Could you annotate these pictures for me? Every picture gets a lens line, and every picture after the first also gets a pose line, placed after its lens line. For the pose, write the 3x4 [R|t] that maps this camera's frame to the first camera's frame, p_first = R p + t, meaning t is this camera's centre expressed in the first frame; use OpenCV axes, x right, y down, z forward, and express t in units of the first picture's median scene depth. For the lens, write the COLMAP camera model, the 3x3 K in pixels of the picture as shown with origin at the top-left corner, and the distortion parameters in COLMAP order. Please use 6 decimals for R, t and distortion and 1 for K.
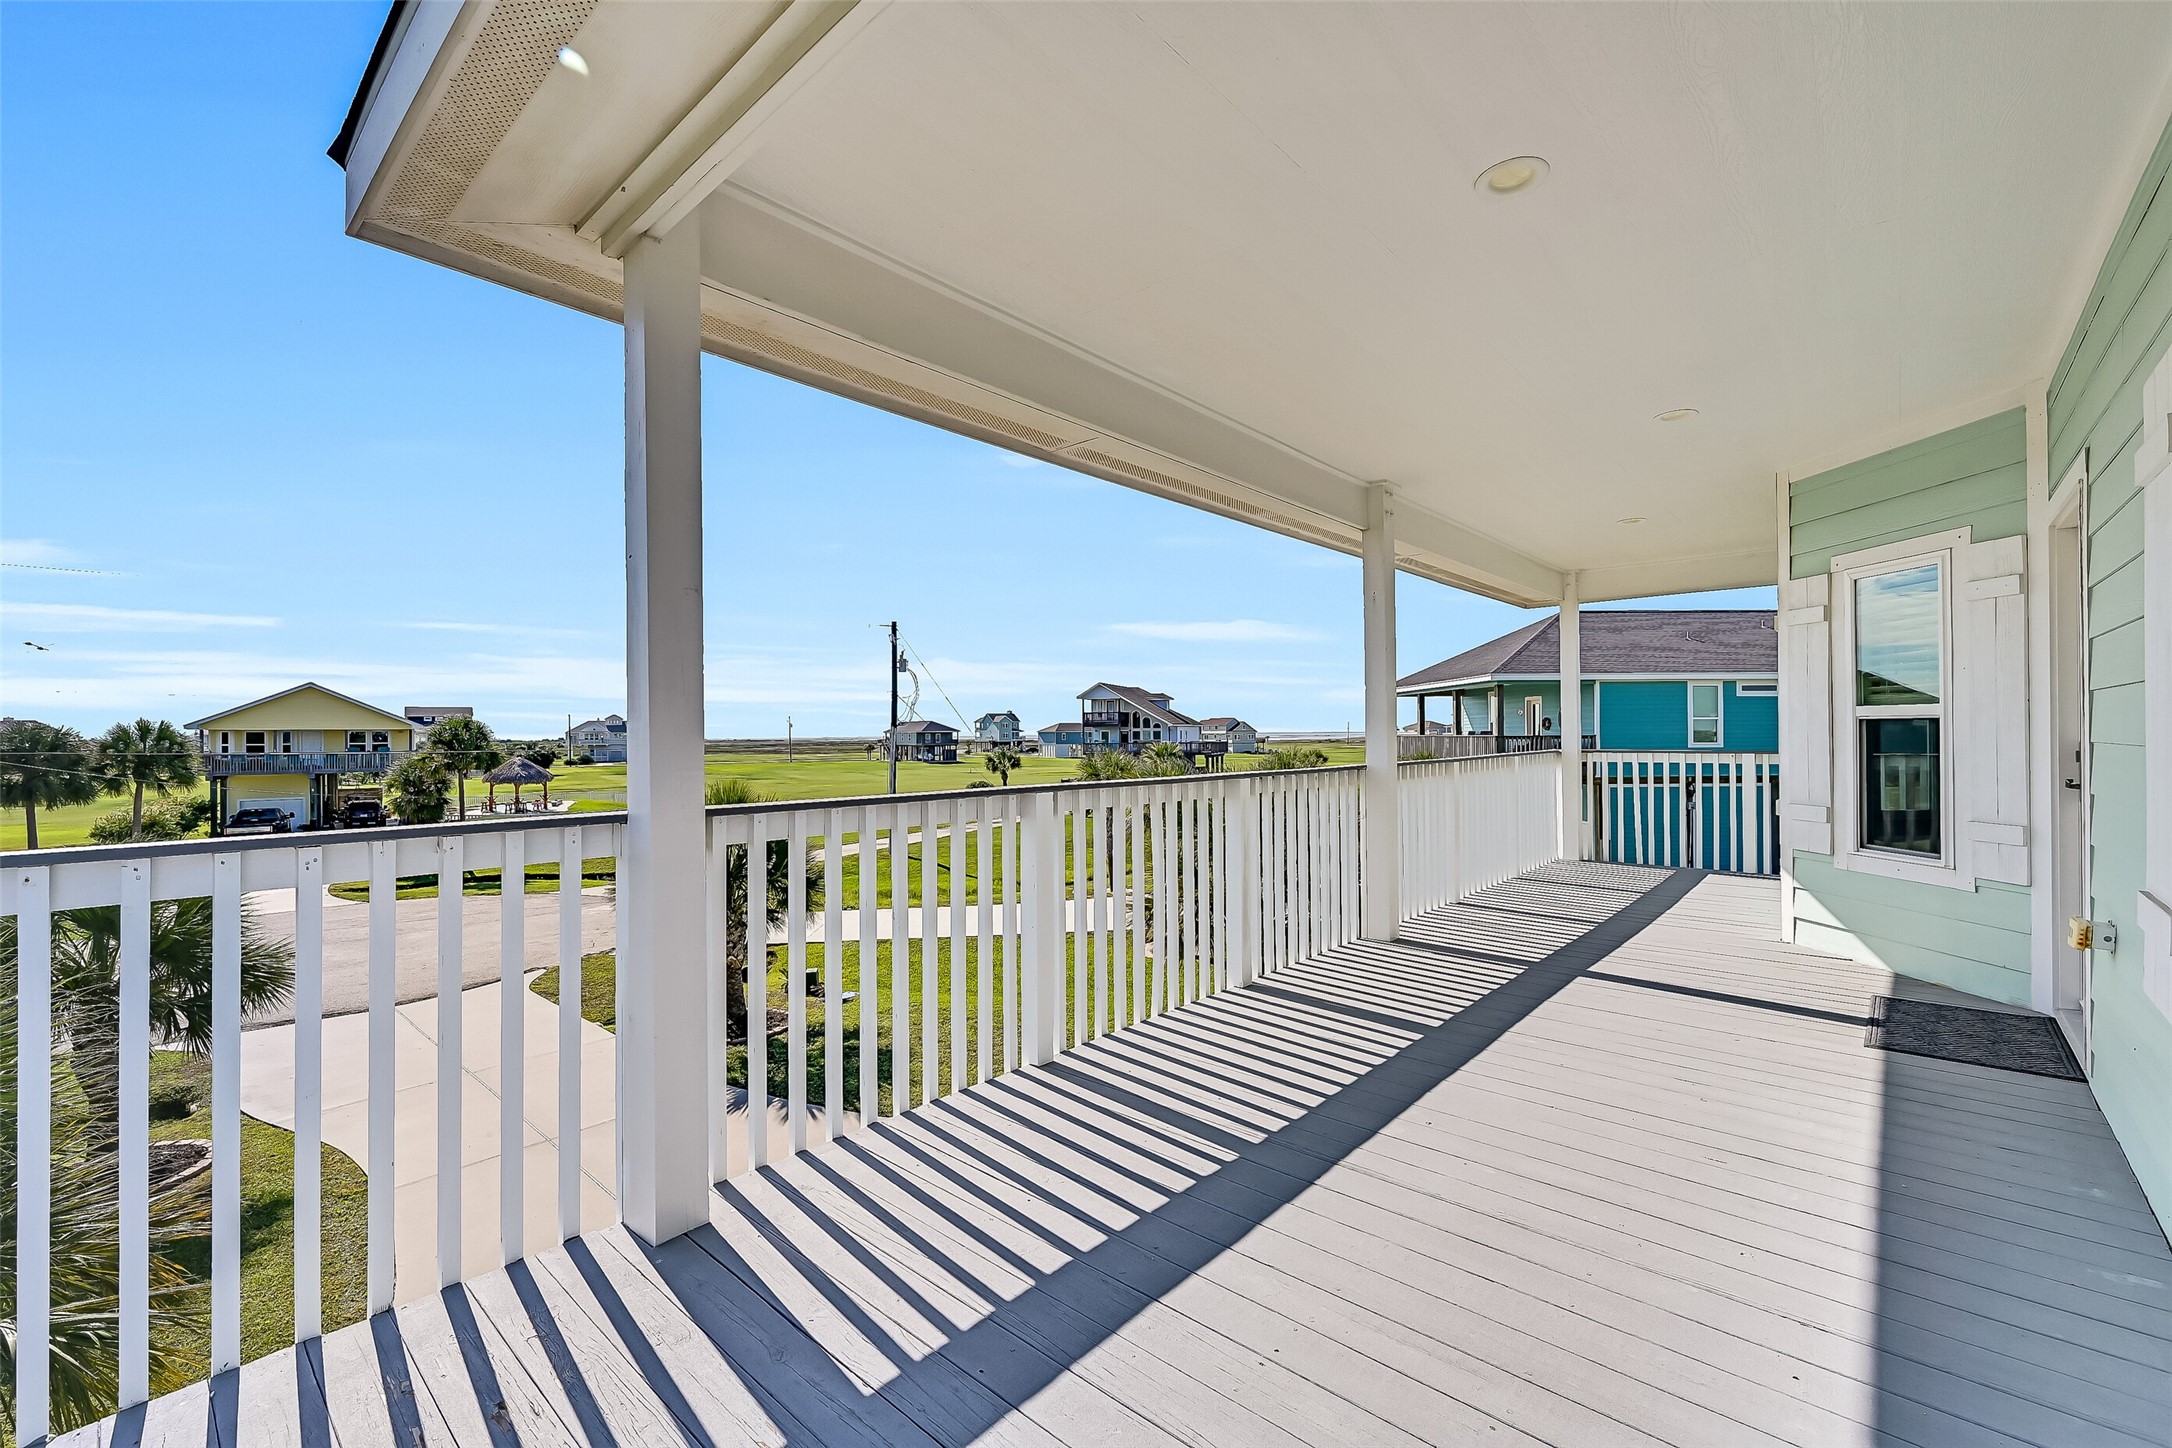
lens RADIAL K [[905.7, 0, 1086.0], [0, 905.7, 724.0], [0, 0, 1]] dist [0.000624, 0.000081]
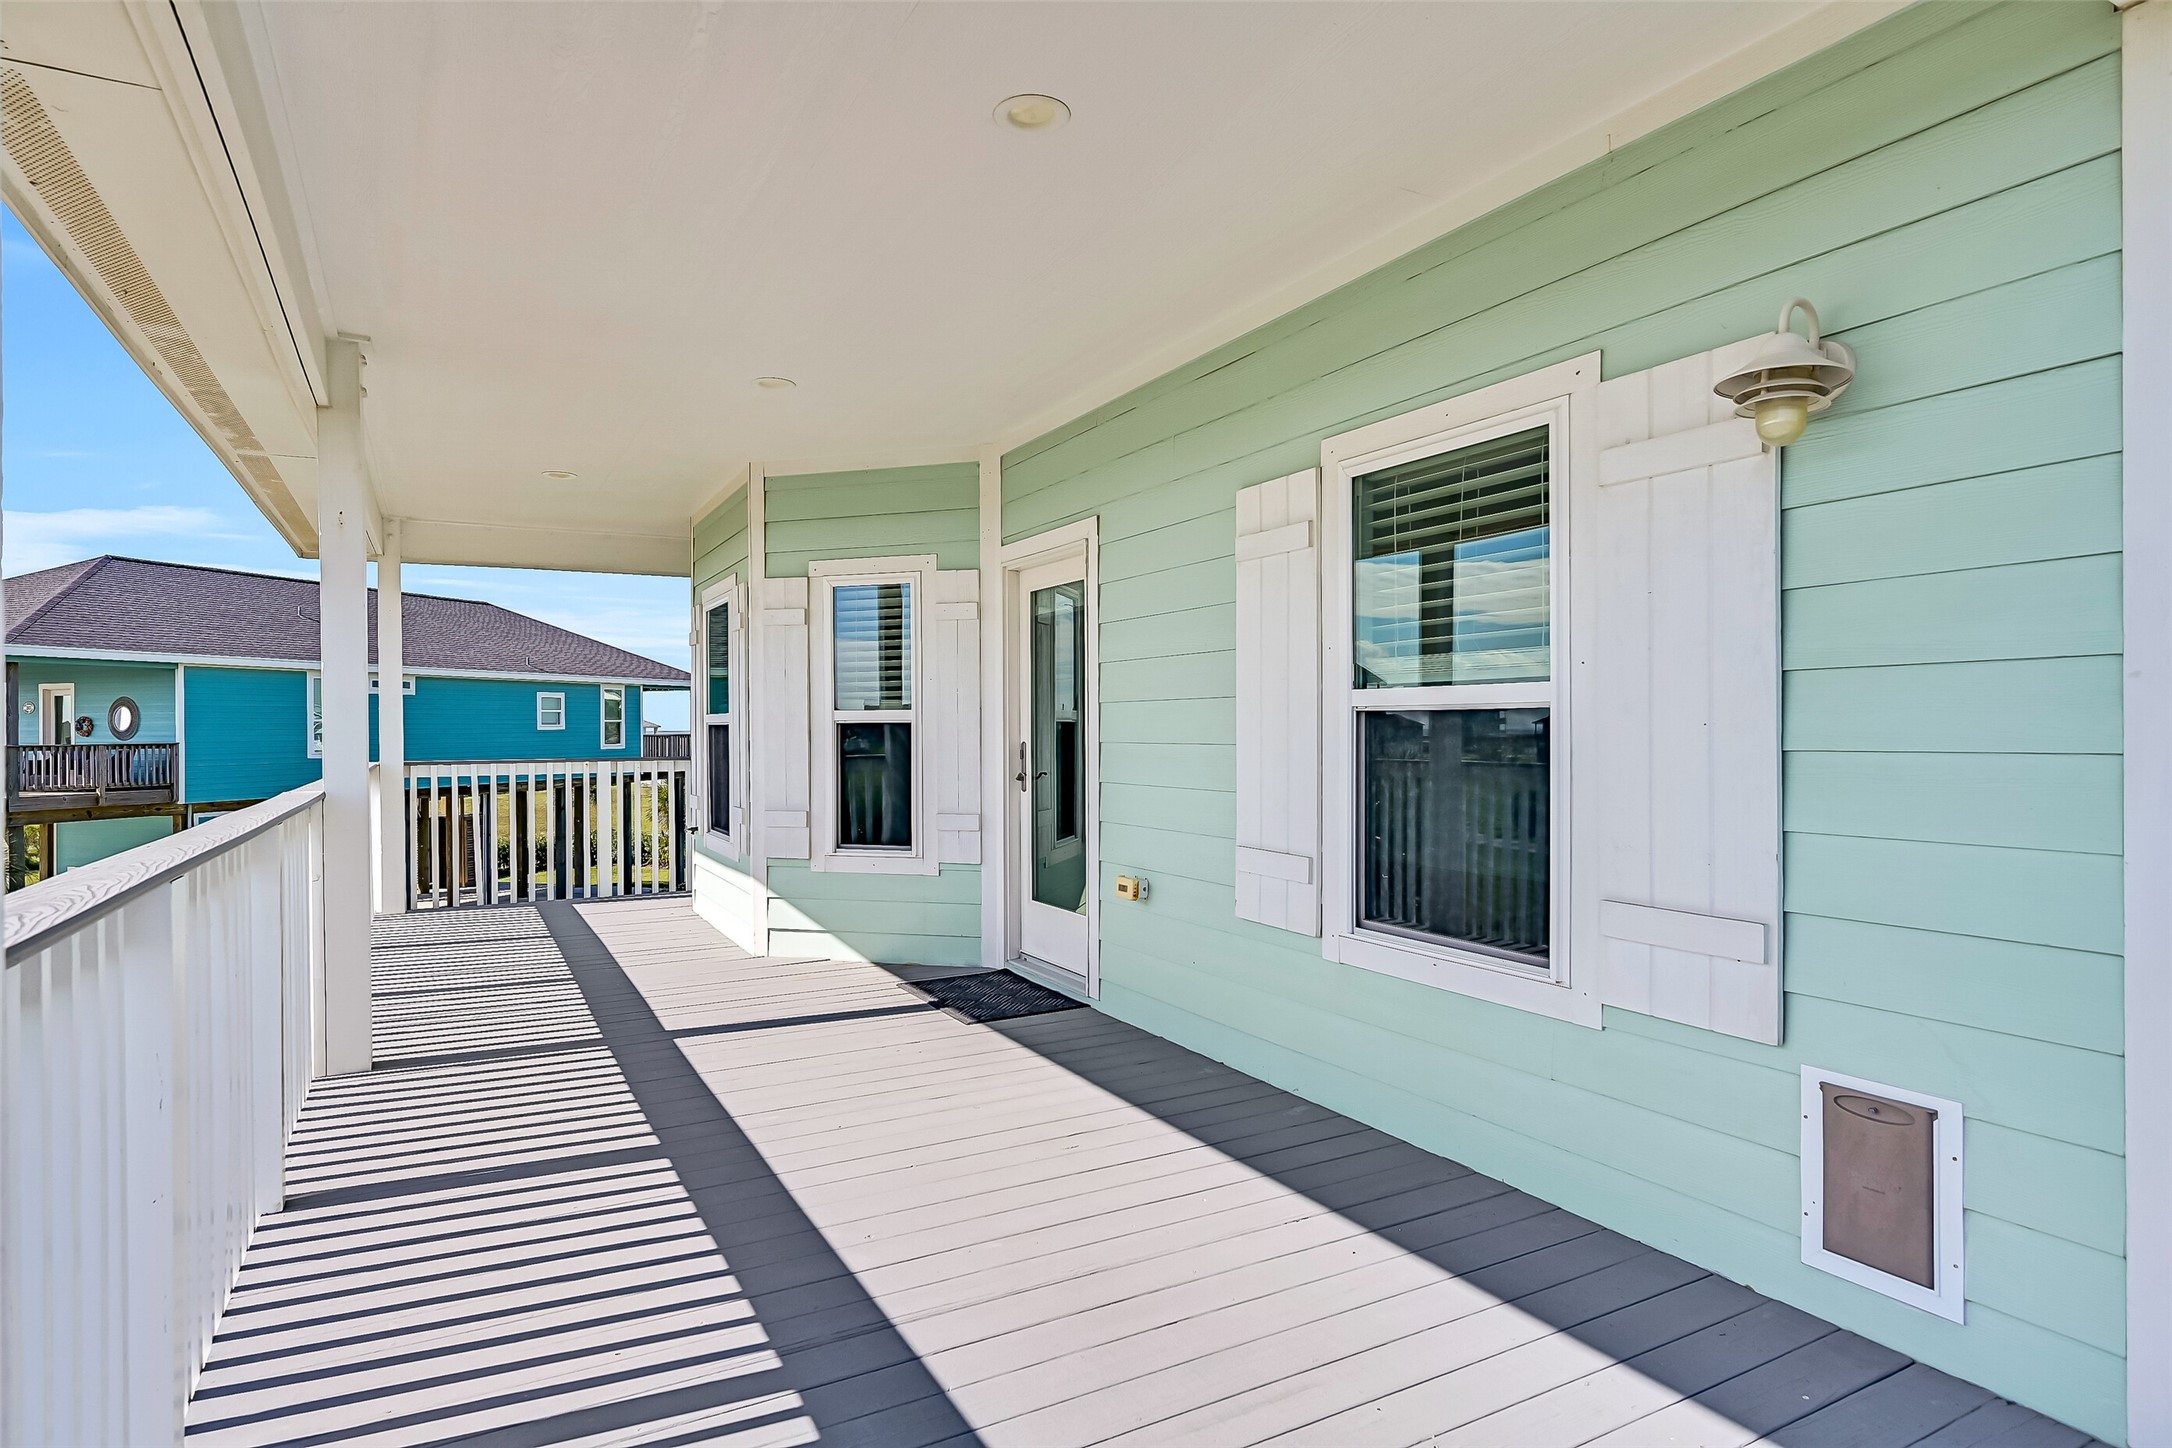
lens RADIAL K [[1174.5, 0, 1086.0], [0, 1174.5, 724.0], [0, 0, 1]] dist [-0.000247, 0.000102]
pose [[0.328426, 0.006710, 0.944506, -0.346019], [-0.004036, 0.999976, -0.005701, 0.002007], [-0.944521, -0.001939, 0.328445, 0.326422]]
